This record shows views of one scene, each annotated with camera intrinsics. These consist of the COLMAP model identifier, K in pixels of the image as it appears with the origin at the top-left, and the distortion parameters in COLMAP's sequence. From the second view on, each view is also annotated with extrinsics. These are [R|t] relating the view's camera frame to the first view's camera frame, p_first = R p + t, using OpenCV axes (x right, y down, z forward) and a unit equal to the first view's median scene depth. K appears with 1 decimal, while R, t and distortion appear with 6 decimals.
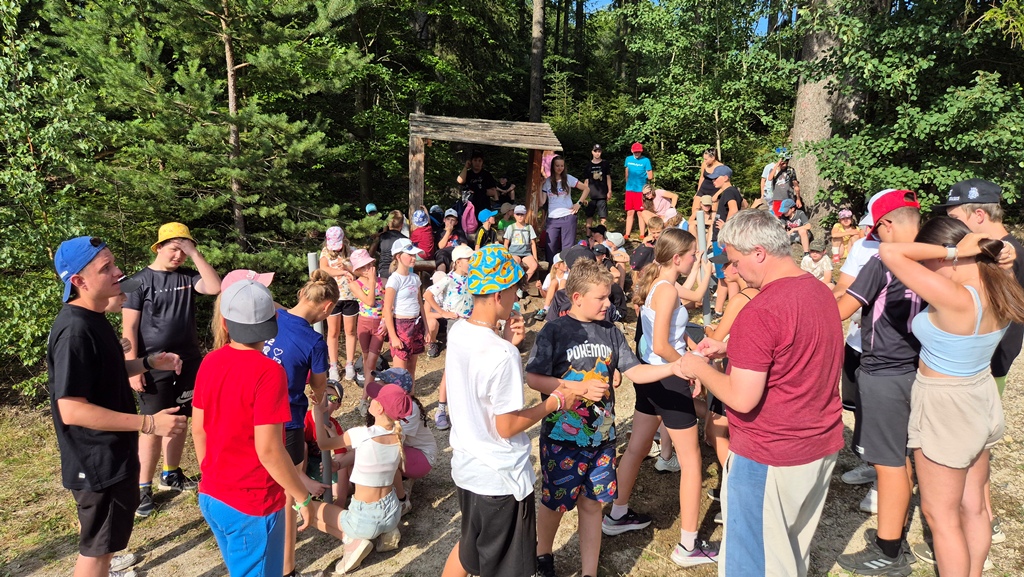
lens RADIAL K [[688.8, 0, 498.5], [0, 688.8, 291.7], [0, 0, 1]] dist [0.041796, -0.017945]
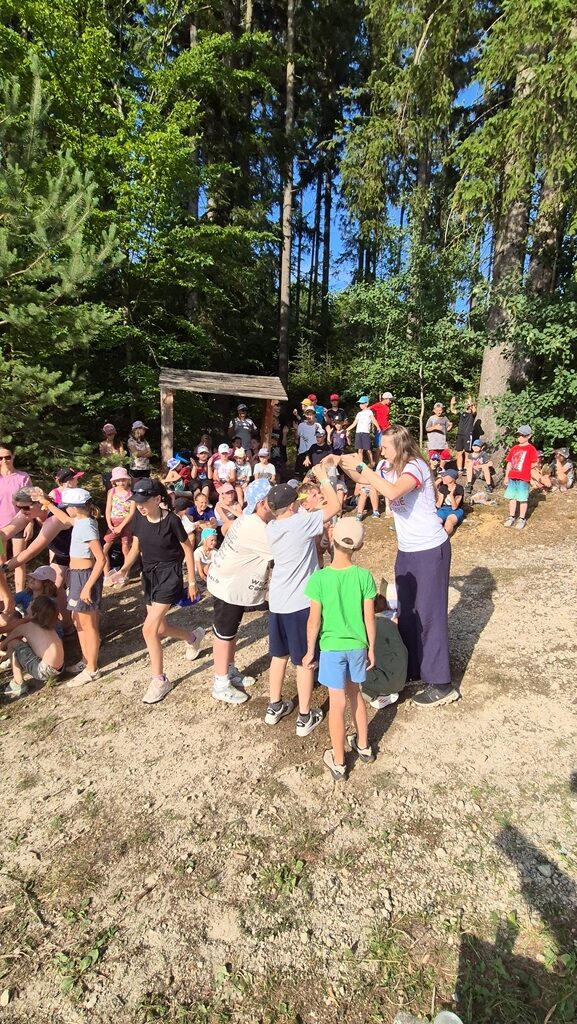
lens RADIAL K [[528.8, 0, 298.1], [0, 528.8, 516.3], [0, 0, 1]] dist [0.003903, 0.000471]
pose [[0.998541, -0.001025, 0.053996, 0.066454], [0.000347, 0.999921, 0.012557, -0.014275], [-0.054005, -0.012520, 0.998462, 0.083376]]
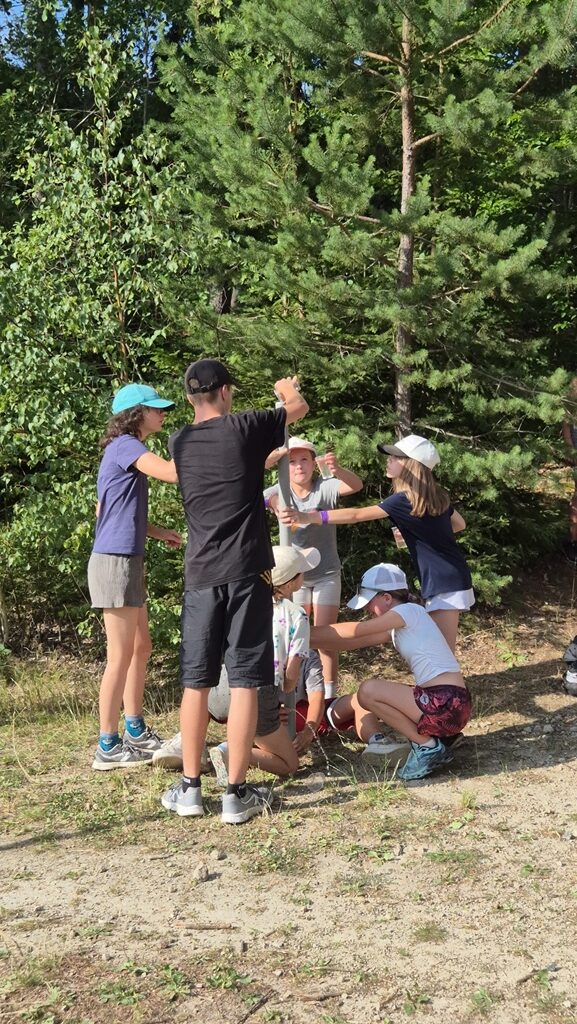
lens RADIAL K [[1272.4, 0, 300.3], [0, 1272.4, 517.2], [0, 0, 1]] dist [0.063951, 0.000000]
pose [[0.874674, 0.052555, -0.481854, 0.075960], [-0.084001, 0.995498, -0.043905, 0.049898], [0.477378, 0.078879, 0.875151, 0.008932]]
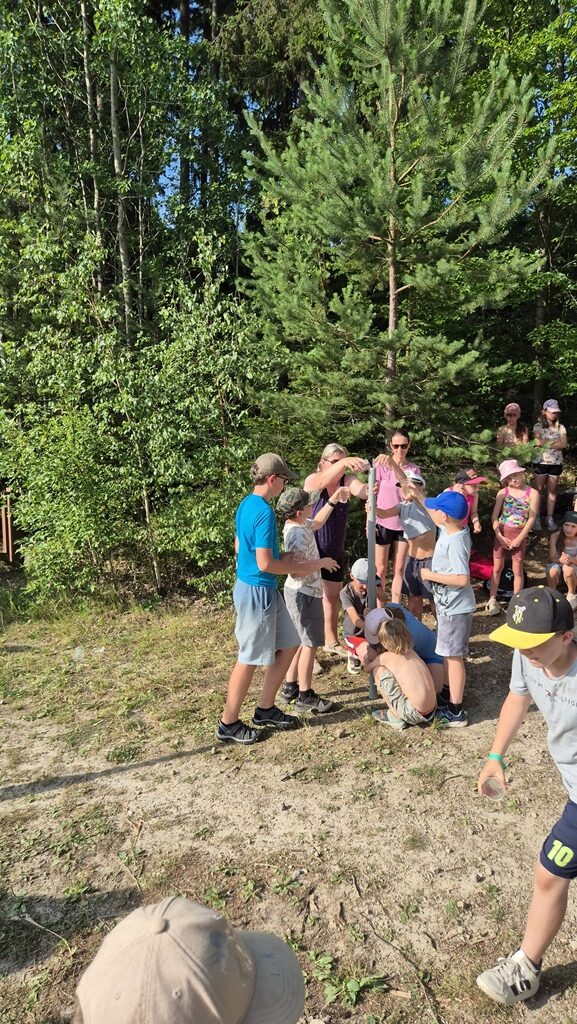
lens RADIAL K [[685.2, 0, 291.3], [0, 685.2, 513.0], [0, 0, 1]] dist [0.060076, -0.046713]
pose [[0.847639, 0.075726, -0.525142, 0.030451], [-0.076159, 0.996878, 0.020822, -0.014244], [0.525079, 0.022344, 0.850760, 0.081857]]
